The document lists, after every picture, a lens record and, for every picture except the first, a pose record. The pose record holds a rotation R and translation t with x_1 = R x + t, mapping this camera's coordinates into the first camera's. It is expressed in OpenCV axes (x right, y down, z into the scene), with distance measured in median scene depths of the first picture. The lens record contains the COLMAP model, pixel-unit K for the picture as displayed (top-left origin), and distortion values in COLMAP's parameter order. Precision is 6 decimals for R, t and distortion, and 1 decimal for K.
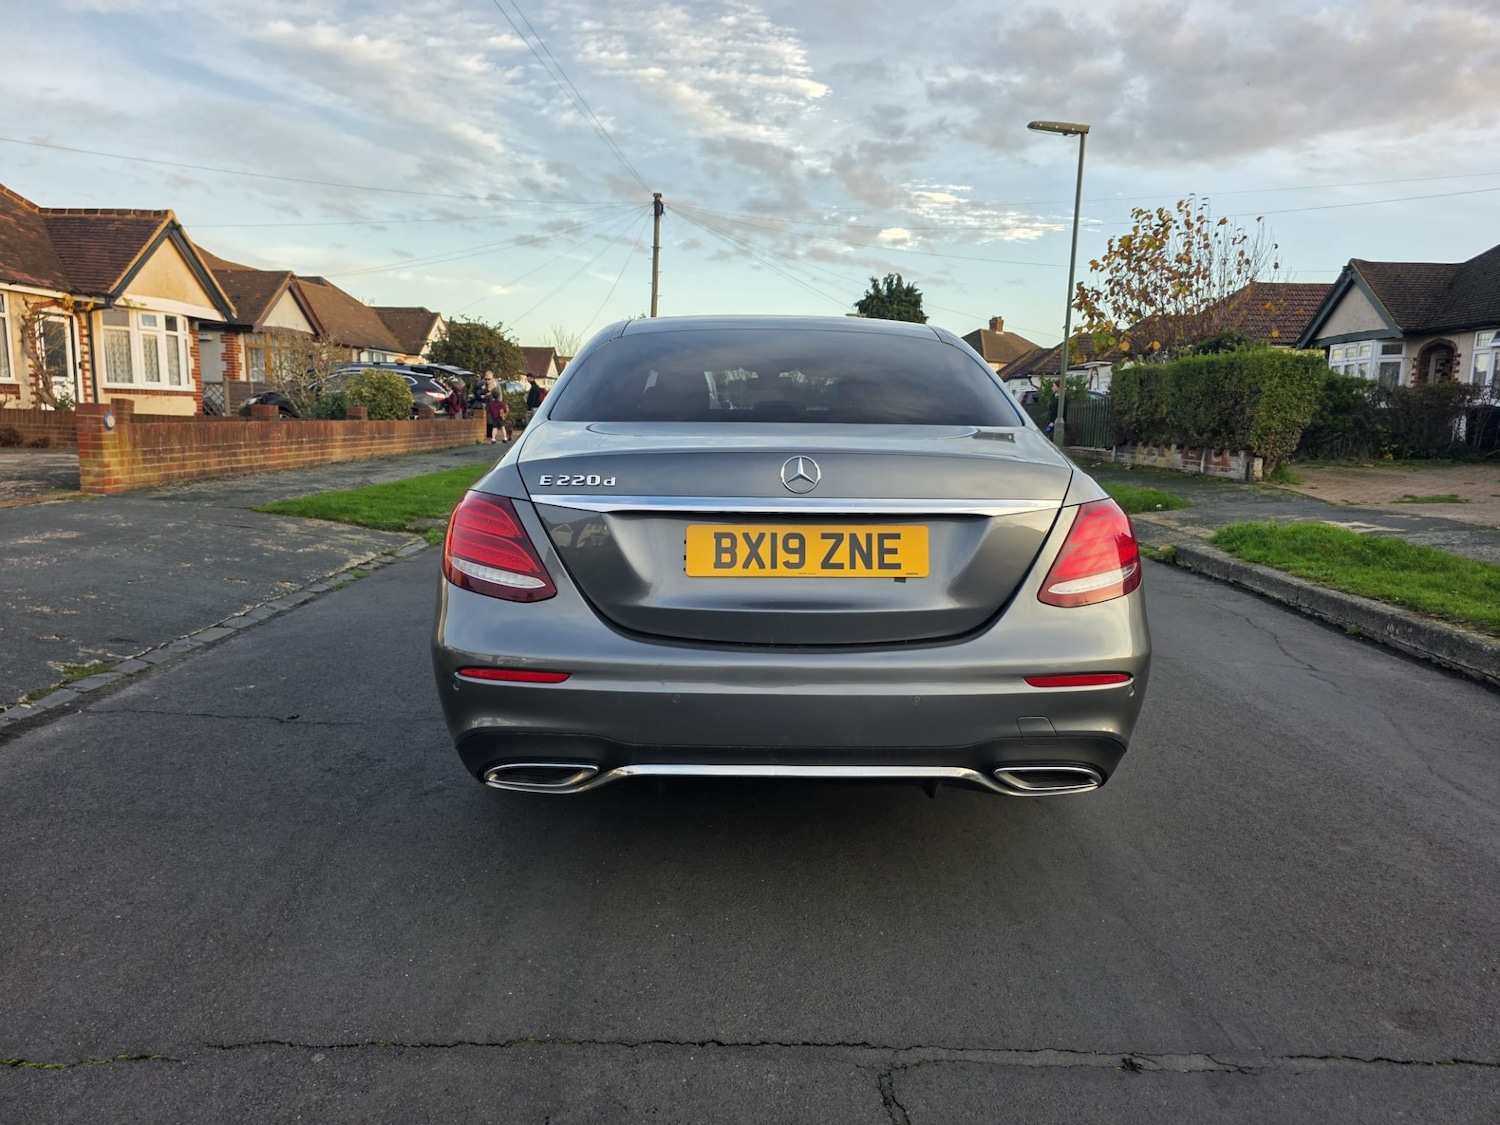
lens RADIAL K [[1031.5, 0, 759.2], [0, 1031.5, 563.2], [0, 0, 1]] dist [0.050077, -0.041333]
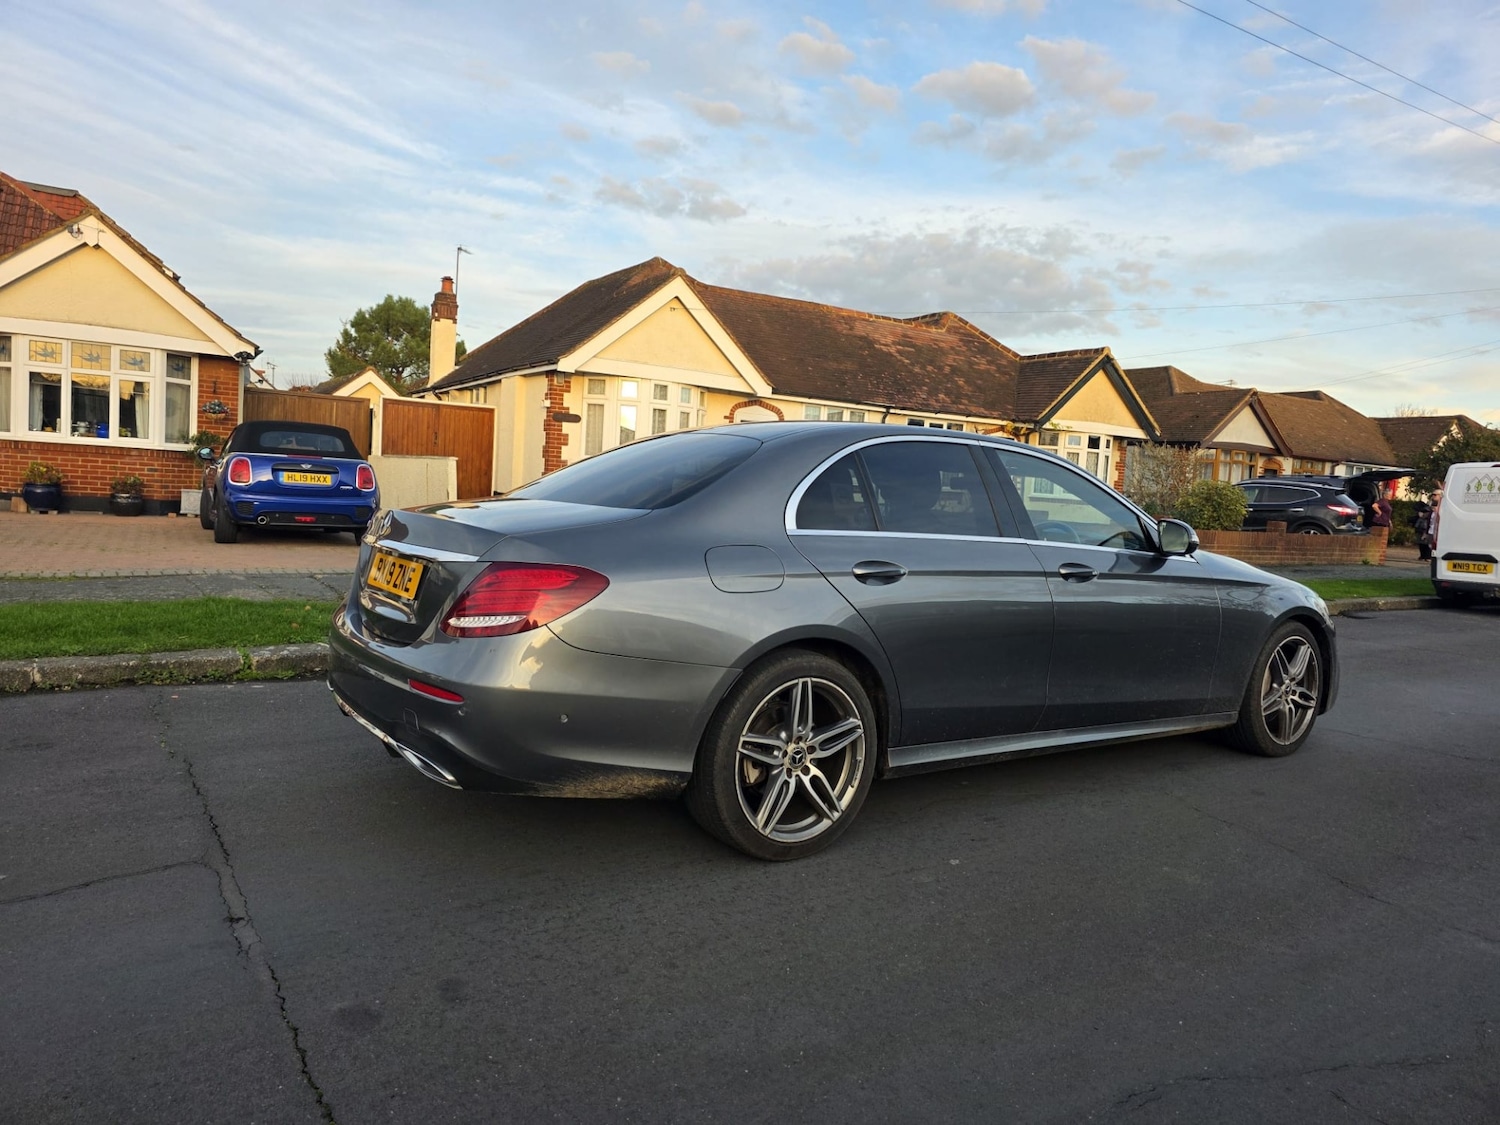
lens RADIAL K [[1030.9, 0, 746.7], [0, 1030.9, 559.0], [0, 0, 1]] dist [0.052627, -0.044179]
pose [[0.536128, 0.070054, -0.841225, 0.211350], [-0.165423, 0.985947, -0.023322, -0.011123], [0.827769, 0.151662, 0.540183, 0.079303]]
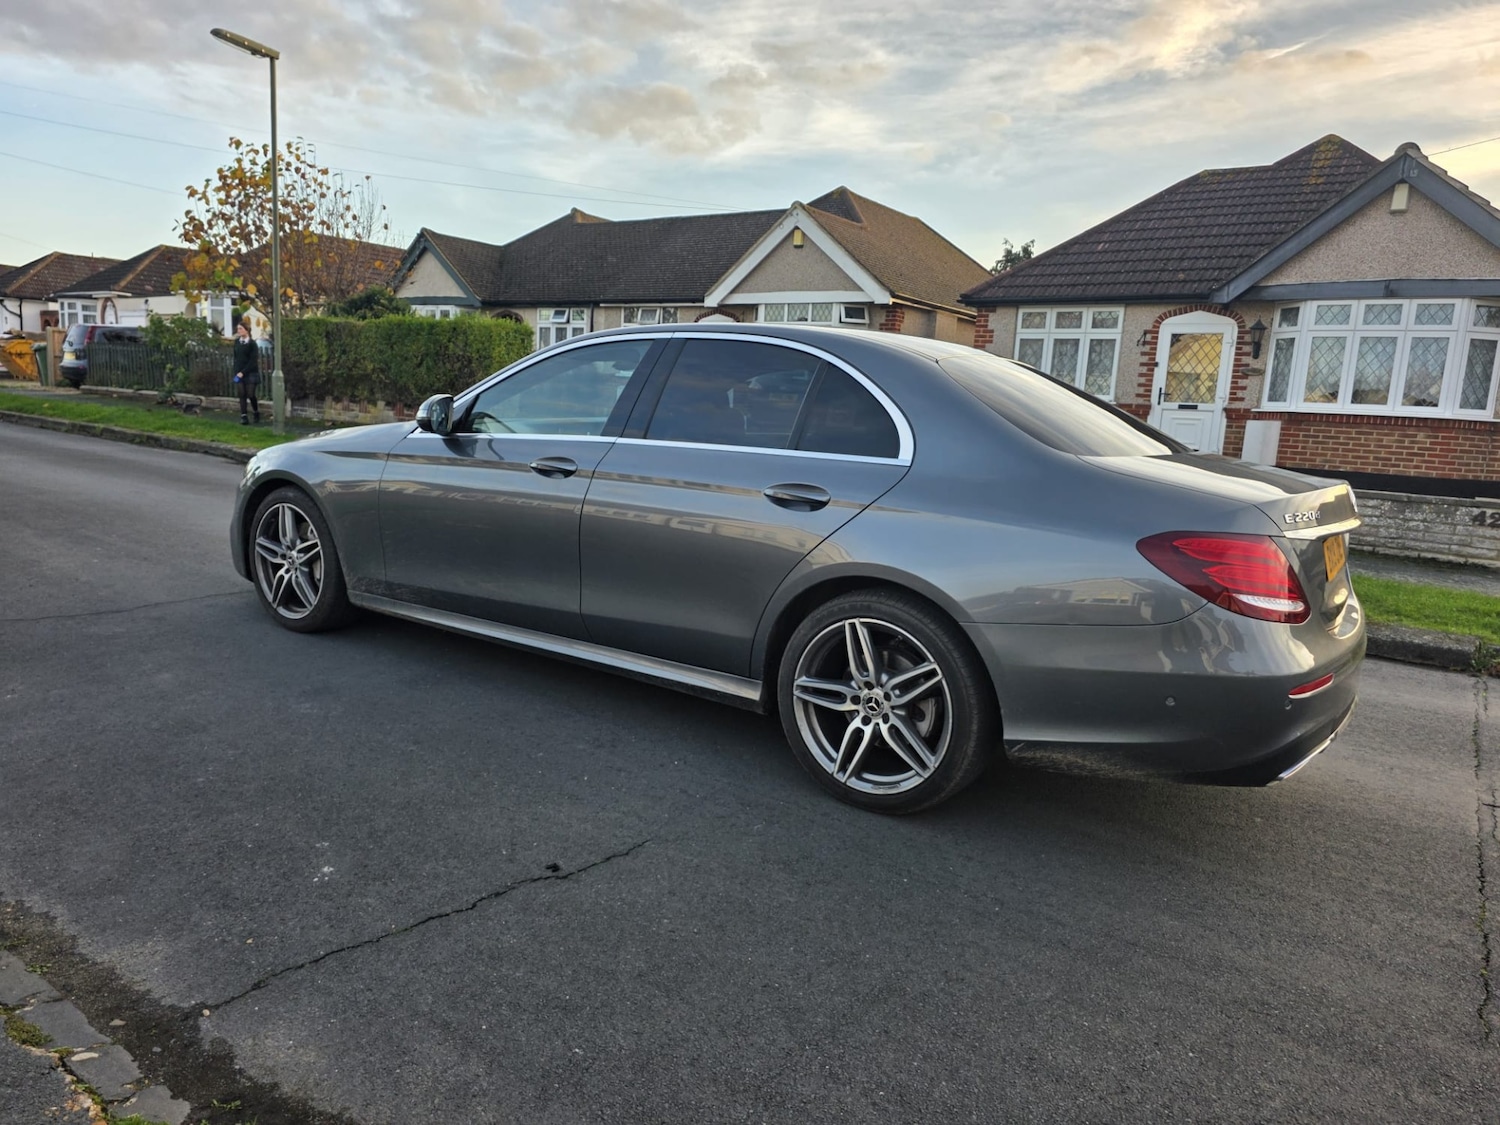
lens RADIAL K [[1024.4, 0, 766.0], [0, 1024.4, 557.4], [0, 0, 1]] dist [0.048989, -0.041755]
pose [[0.565749, -0.116439, 0.816315, -0.205252], [0.072455, 0.993170, 0.091450, -0.025398], [-0.821388, 0.007409, 0.570322, 0.110186]]
